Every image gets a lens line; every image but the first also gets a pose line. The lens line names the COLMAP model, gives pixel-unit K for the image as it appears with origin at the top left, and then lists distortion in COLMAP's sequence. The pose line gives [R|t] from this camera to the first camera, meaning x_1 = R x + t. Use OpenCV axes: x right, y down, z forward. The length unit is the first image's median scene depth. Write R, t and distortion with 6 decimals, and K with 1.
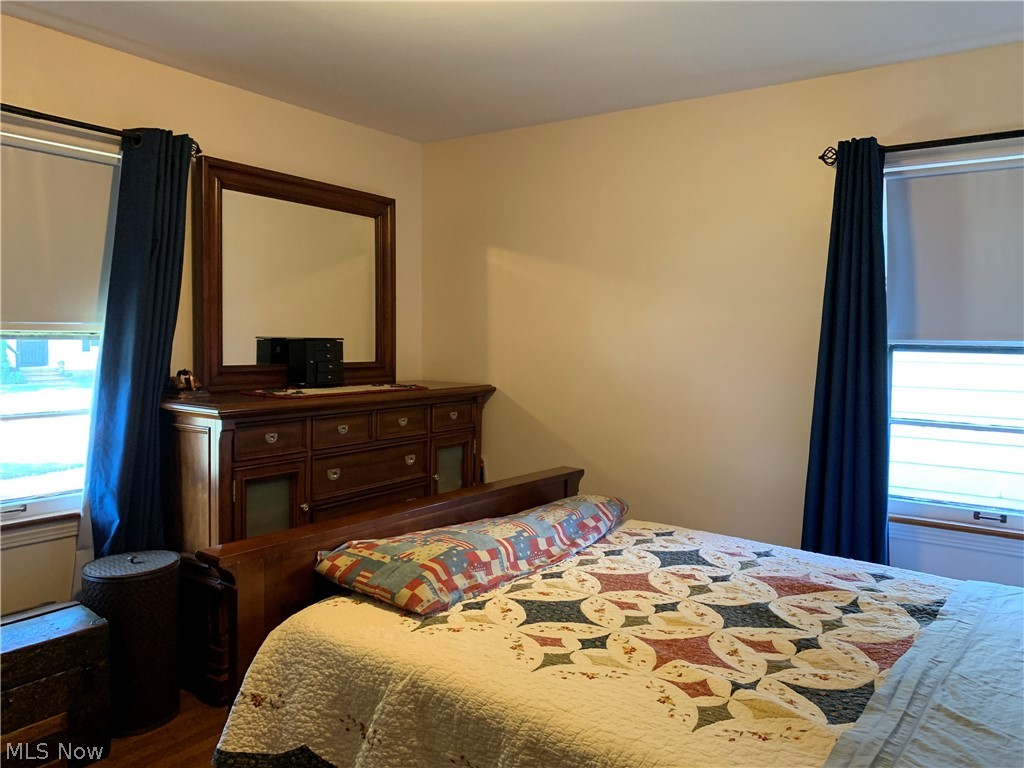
lens RADIAL K [[768.9, 0, 511.5], [0, 768.9, 374.1], [0, 0, 1]] dist [0.100952, -0.108061]
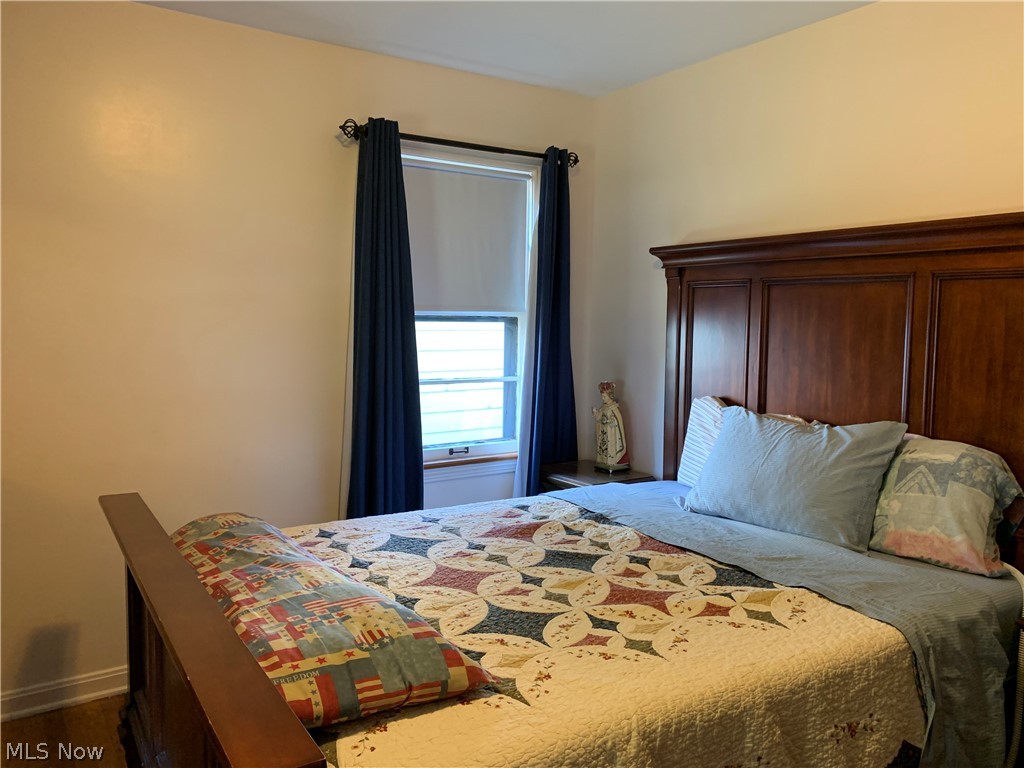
lens RADIAL K [[781.7, 0, 515.8], [0, 781.7, 374.5], [0, 0, 1]] dist [0.055265, -0.013792]
pose [[0.344505, -0.078763, 0.935475, -0.758459], [0.031379, 0.996884, 0.072377, -0.042135], [-0.938260, 0.004420, 0.345903, 0.679952]]
